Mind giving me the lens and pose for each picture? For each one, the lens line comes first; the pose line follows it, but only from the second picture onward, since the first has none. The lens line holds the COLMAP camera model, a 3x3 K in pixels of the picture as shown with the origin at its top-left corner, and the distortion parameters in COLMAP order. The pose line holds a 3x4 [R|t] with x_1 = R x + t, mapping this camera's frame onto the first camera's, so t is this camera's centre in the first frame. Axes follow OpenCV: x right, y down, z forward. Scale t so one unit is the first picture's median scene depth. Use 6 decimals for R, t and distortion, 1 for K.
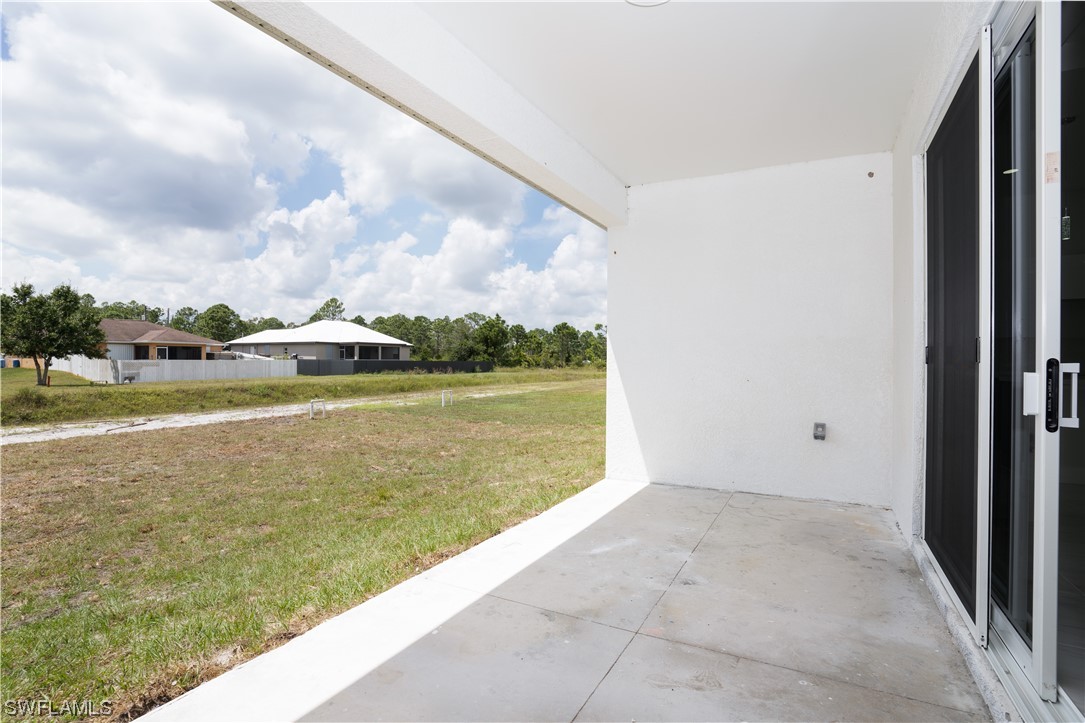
lens RADIAL K [[530.6, 0, 551.1], [0, 530.6, 363.1], [0, 0, 1]] dist [-0.046209, 0.006733]
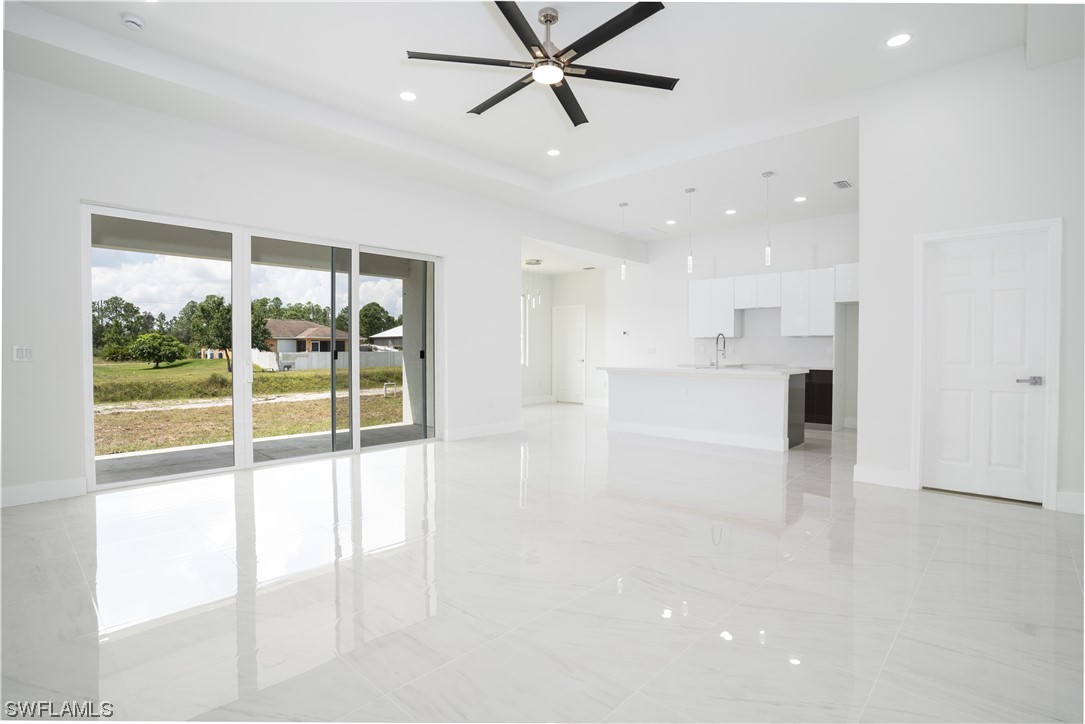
lens RADIAL K [[530.6, 0, 547.5], [0, 530.6, 355.1], [0, 0, 1]] dist [-0.046209, 0.006733]
pose [[0.964242, -0.005063, -0.264976, 0.130236], [0.006661, 0.999965, 0.005131, -0.001428], [0.264940, -0.006713, 0.964241, -0.076722]]
